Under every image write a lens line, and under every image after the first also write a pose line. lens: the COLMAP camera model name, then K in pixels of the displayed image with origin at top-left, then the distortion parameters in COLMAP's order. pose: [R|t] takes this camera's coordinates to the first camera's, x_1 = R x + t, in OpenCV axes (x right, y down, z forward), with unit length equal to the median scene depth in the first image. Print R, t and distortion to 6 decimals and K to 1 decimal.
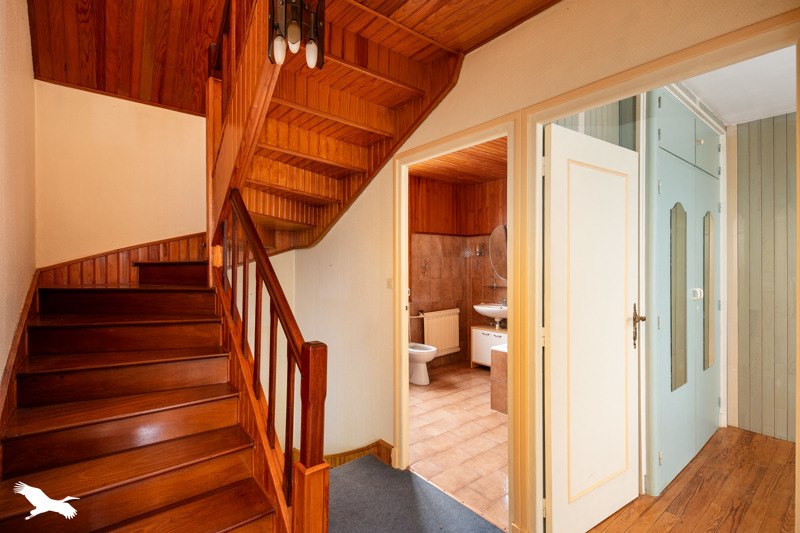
lens RADIAL K [[373.9, 0, 401.0], [0, 373.9, 266.8], [0, 0, 1]] dist [0.004250, 0.000617]
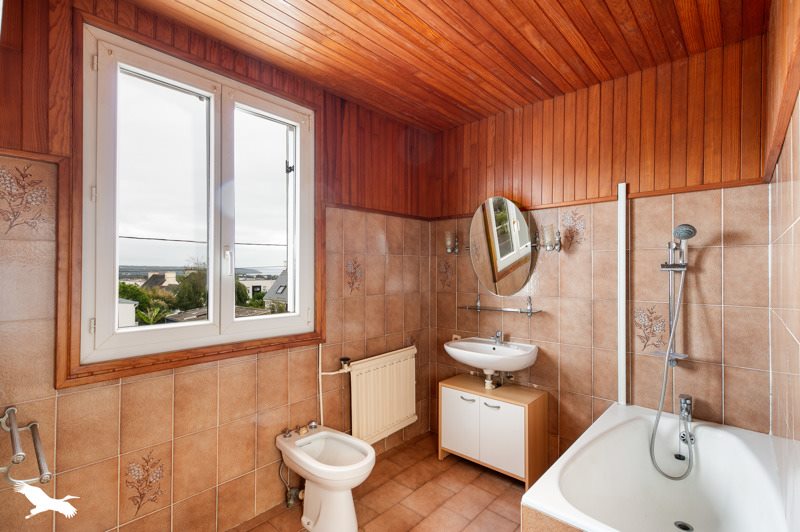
lens RADIAL K [[373.9, 0, 400.6], [0, 373.9, 267.1], [0, 0, 1]] dist [0.004250, 0.000617]
pose [[0.988535, 0.003418, 0.150953, 0.049170], [-0.003784, 0.999991, 0.002142, -0.009262], [-0.150945, -0.002688, 0.988539, 0.468224]]
